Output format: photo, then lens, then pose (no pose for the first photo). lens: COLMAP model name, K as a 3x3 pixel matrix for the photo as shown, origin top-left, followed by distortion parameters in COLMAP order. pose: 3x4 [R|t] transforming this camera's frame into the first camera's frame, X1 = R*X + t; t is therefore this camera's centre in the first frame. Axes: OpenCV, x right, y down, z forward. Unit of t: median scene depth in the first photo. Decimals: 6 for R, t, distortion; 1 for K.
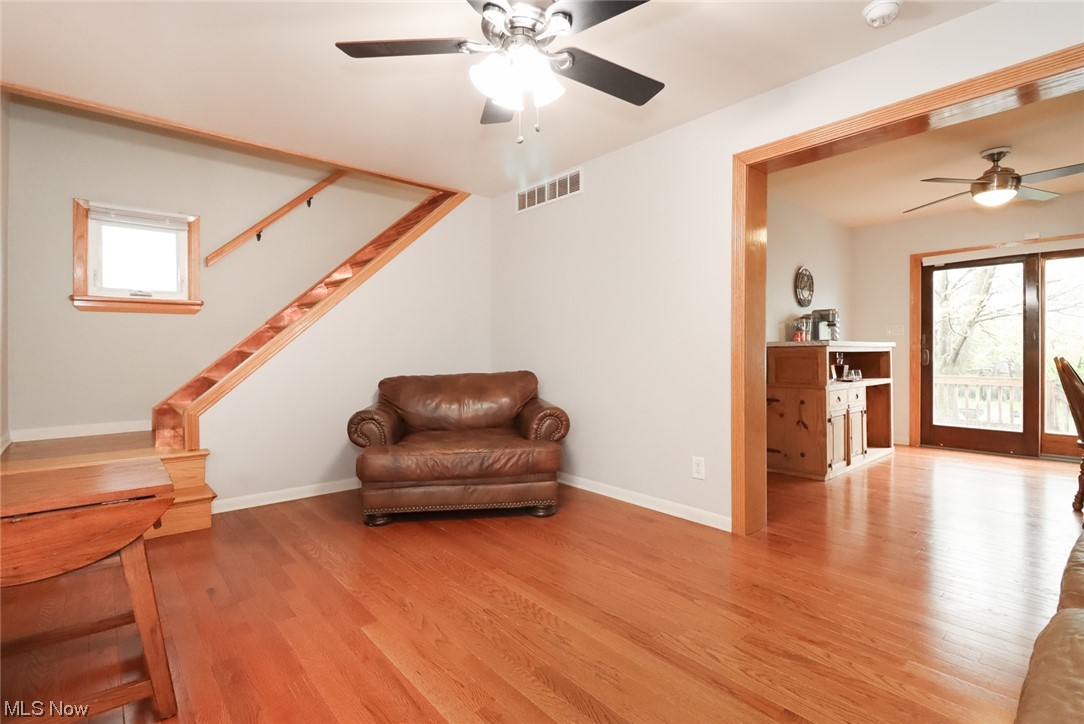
lens RADIAL K [[504.4, 0, 546.3], [0, 504.4, 351.5], [0, 0, 1]] dist [0.008230, -0.000165]
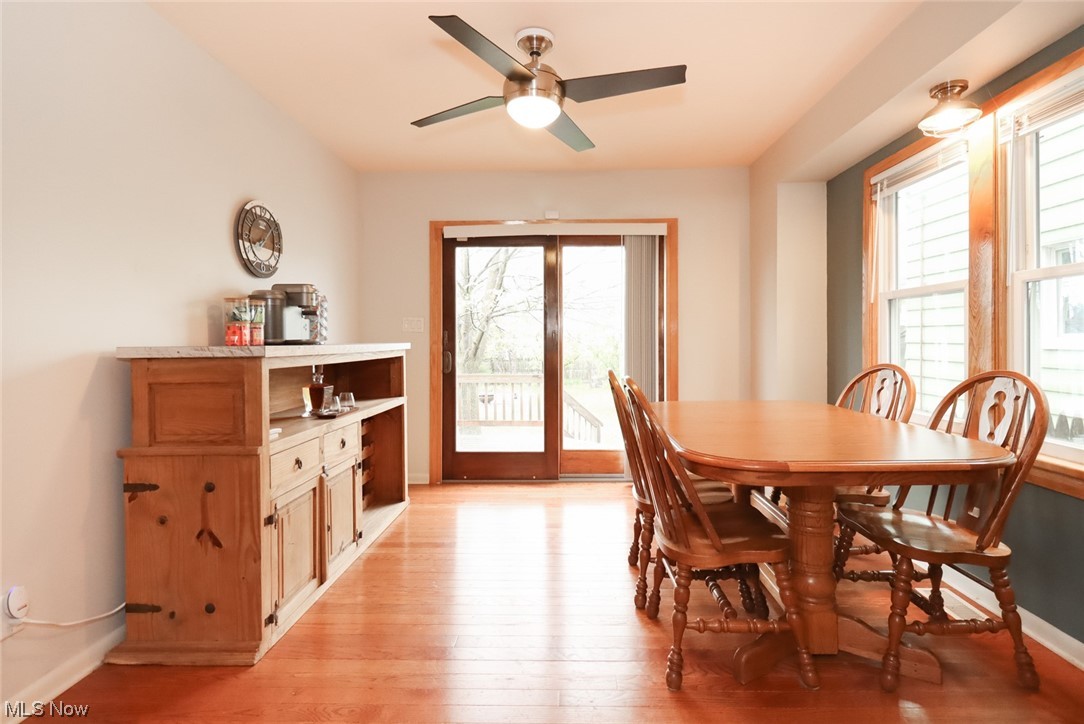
lens RADIAL K [[541.0, 0, 573.5], [0, 541.0, 339.0], [0, 0, 1]] dist [0.003957, -0.001201]
pose [[0.651649, 0.000920, 0.758520, 0.314843], [0.004618, 0.999976, -0.005181, -0.020114], [-0.758507, 0.006879, 0.651629, 0.404612]]
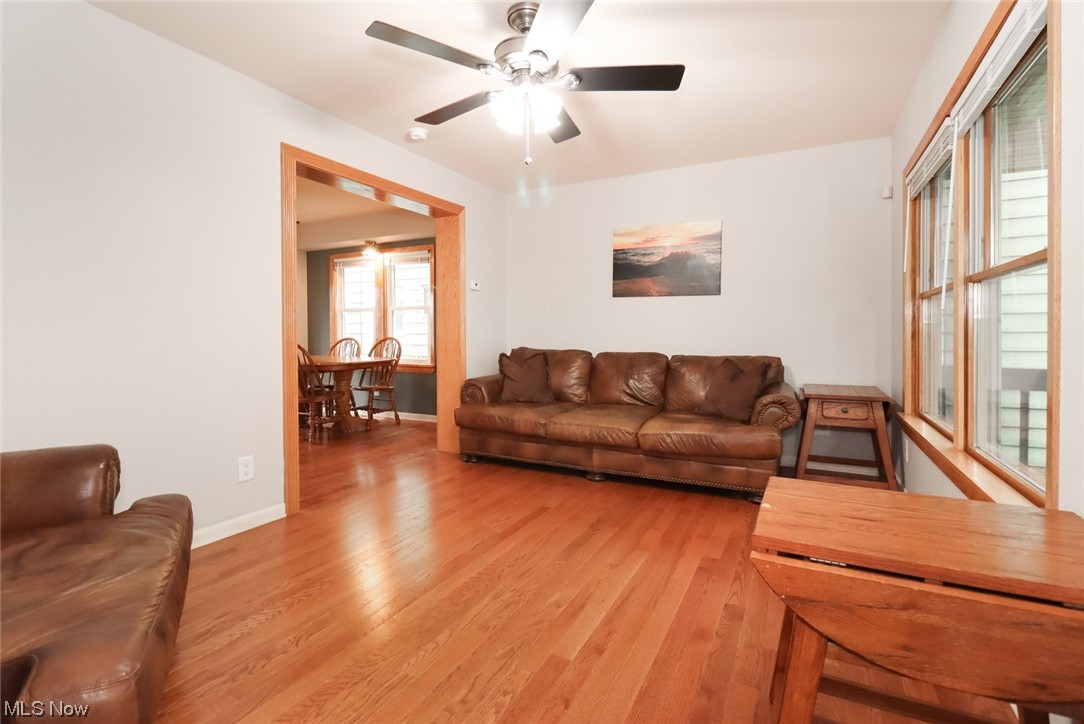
lens RADIAL K [[508.9, 0, 521.2], [0, 508.9, 344.6], [0, 0, 1]] dist [0.022664, -0.015413]
pose [[-0.325771, -0.016877, 0.945298, -0.444747], [0.007656, 0.999761, 0.020488, -0.002995], [-0.945418, 0.013912, -0.325564, 0.523661]]
